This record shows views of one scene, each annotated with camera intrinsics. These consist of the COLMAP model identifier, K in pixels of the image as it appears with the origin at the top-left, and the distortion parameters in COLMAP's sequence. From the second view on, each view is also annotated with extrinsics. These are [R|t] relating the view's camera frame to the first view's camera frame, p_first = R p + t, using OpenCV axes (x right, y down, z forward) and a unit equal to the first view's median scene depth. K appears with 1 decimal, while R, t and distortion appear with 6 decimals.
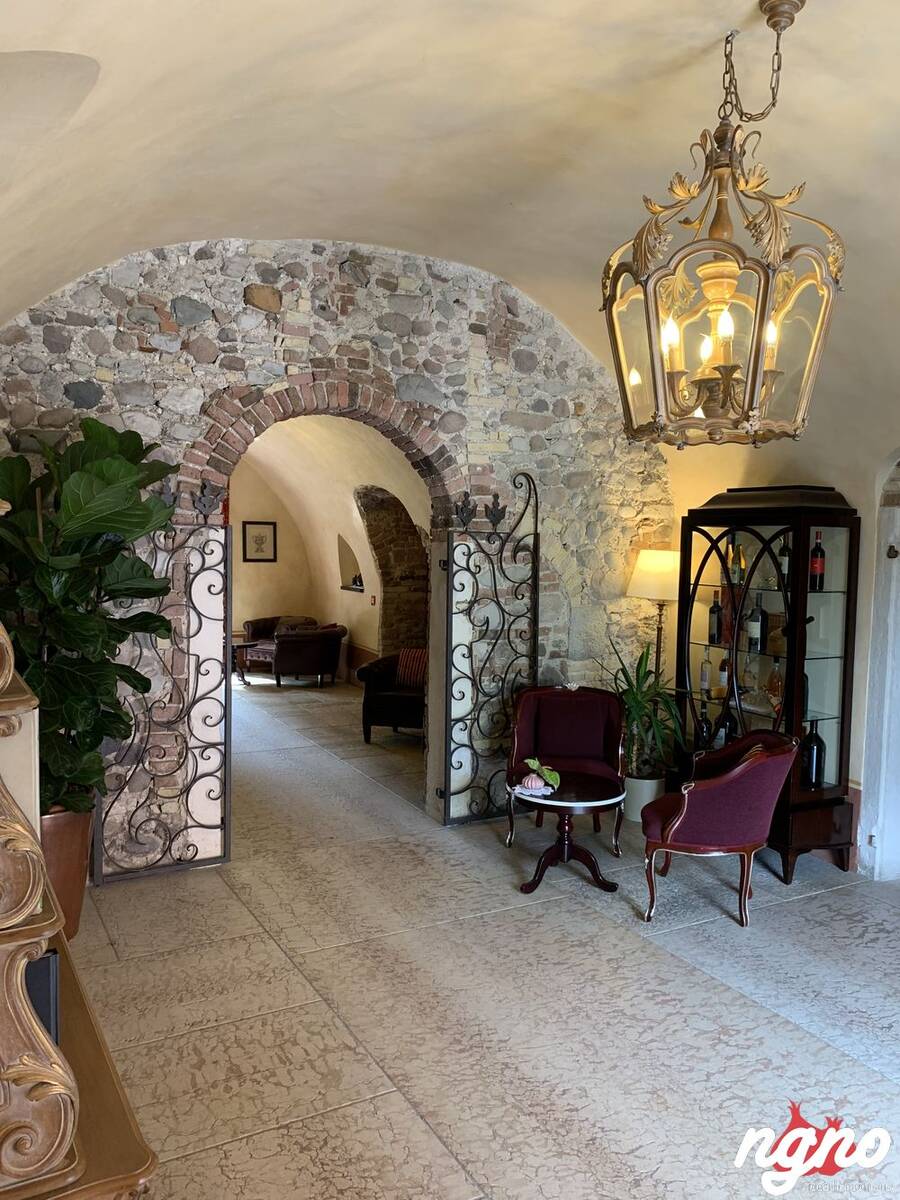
lens RADIAL K [[917.4, 0, 447.6], [0, 917.4, 595.3], [0, 0, 1]] dist [0.035412, -0.037819]
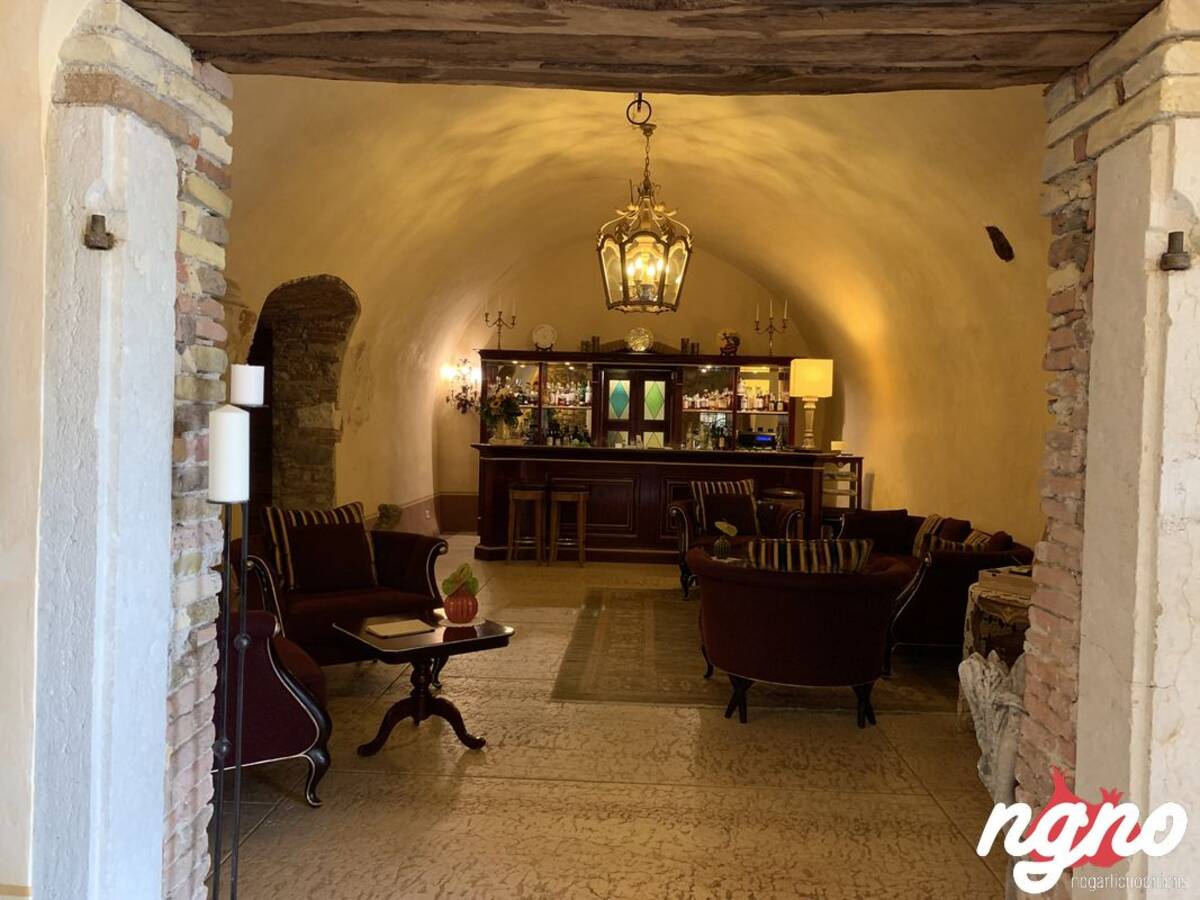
lens RADIAL K [[917.4, 0, 600.9], [0, 917.4, 444.3], [0, 0, 1]] dist [0.035412, -0.037819]
pose [[0.456856, -0.031893, 0.888969, 0.260790], [0.030029, 0.999340, 0.020421, 0.036333], [-0.889034, 0.017365, 0.457512, 0.697860]]
